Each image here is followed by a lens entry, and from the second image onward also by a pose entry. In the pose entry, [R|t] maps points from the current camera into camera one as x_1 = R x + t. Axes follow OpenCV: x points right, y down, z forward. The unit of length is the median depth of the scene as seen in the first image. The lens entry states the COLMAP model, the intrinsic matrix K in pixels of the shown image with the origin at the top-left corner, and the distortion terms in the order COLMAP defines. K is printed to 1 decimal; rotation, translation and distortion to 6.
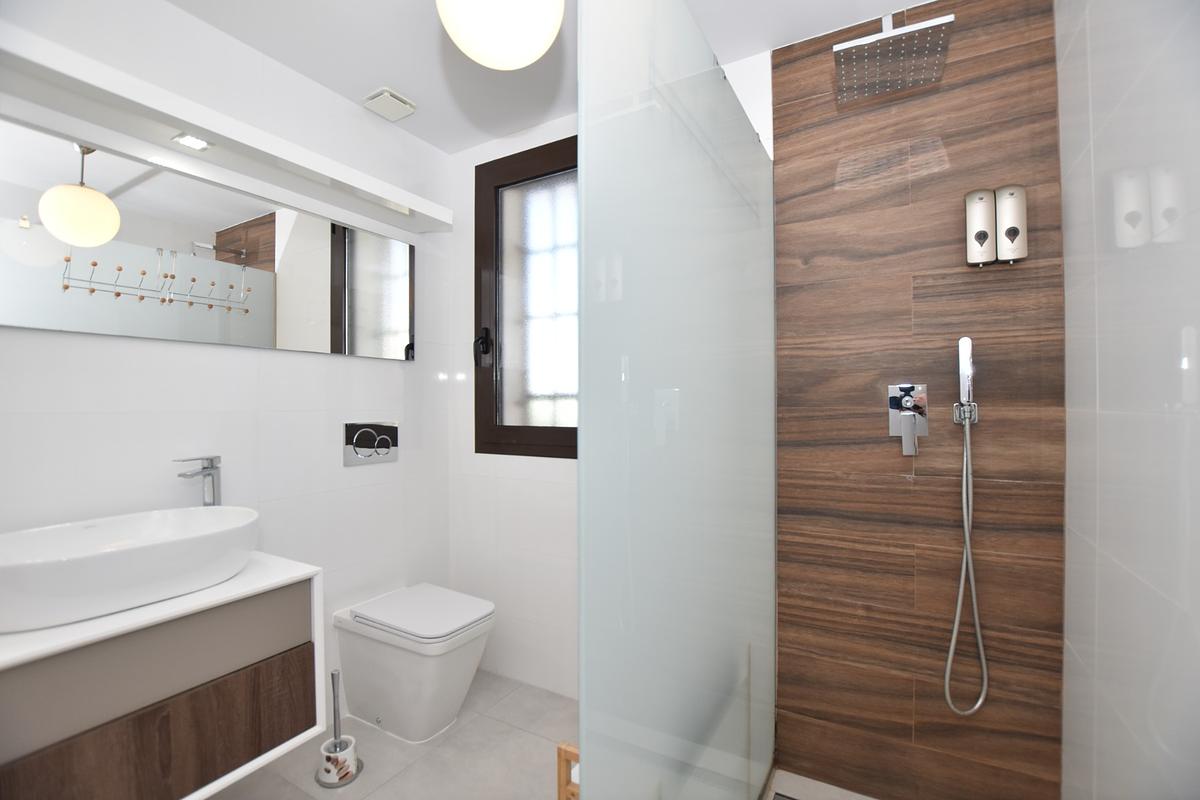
lens RADIAL K [[527.6, 0, 601.0], [0, 527.6, 404.1], [0, 0, 1]] dist [-0.036630, 0.006690]
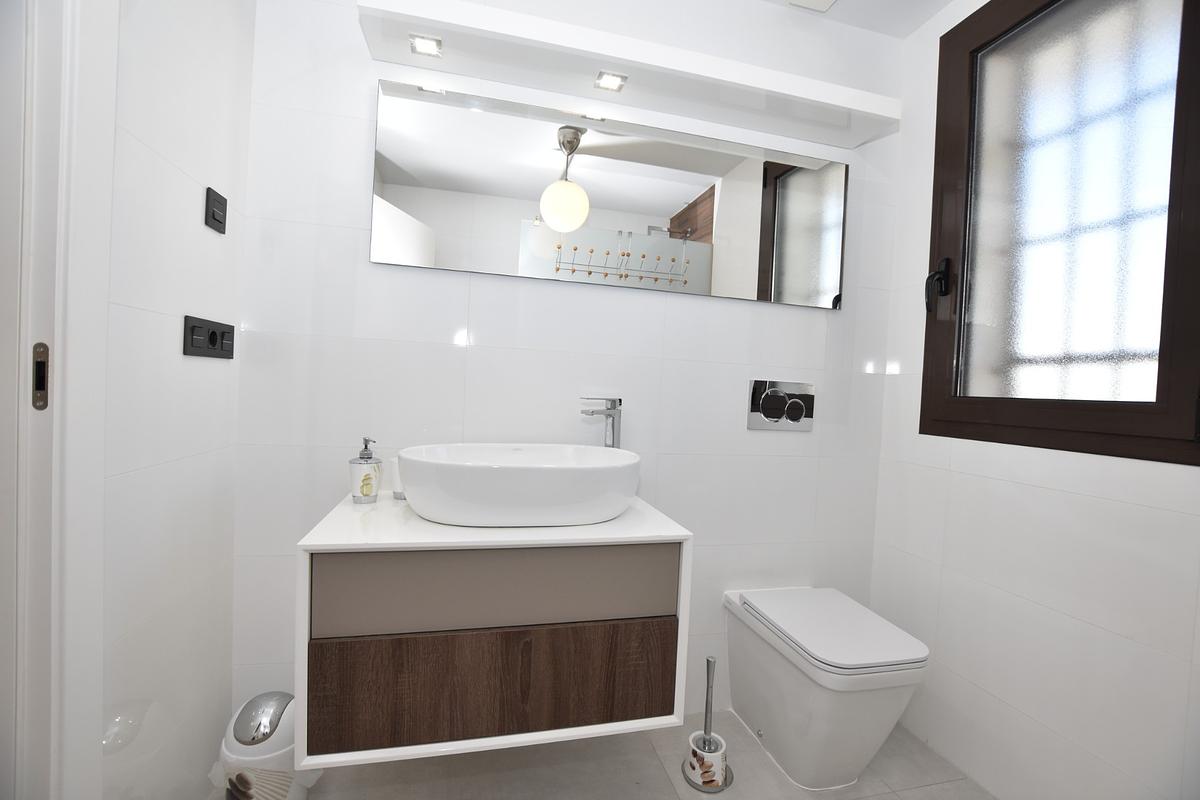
lens RADIAL K [[525.7, 0, 600.4], [0, 525.7, 402.0], [0, 0, 1]] dist [-0.025707, -0.000085]
pose [[0.690006, 0.057072, -0.721550, -0.039973], [-0.052295, 0.998212, 0.028946, 0.081382], [0.721912, 0.017760, 0.691757, 0.286946]]
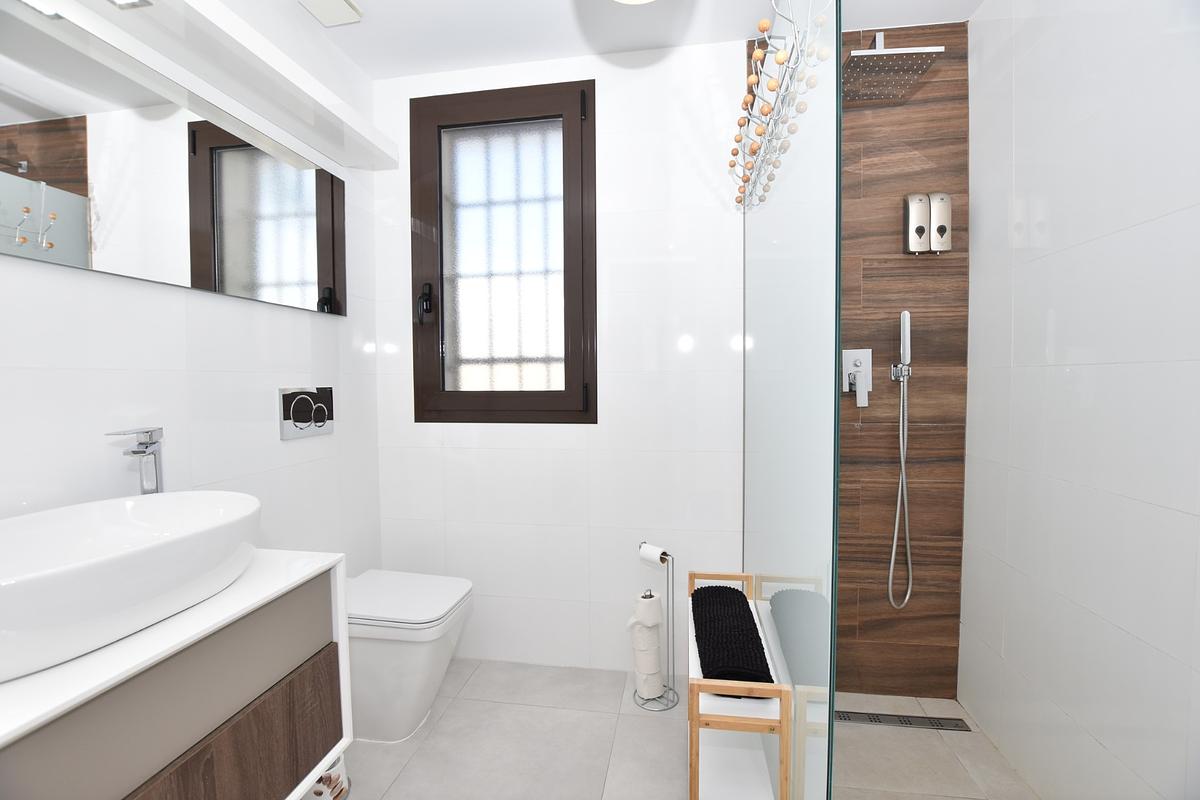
lens RADIAL K [[527.6, 0, 601.0], [0, 527.6, 404.1], [0, 0, 1]] dist [-0.036630, 0.006690]
pose [[0.935930, -0.019037, 0.351671, -0.412219], [0.003932, 0.999041, 0.043618, 0.036367], [-0.352164, -0.039441, 0.935107, 0.072069]]
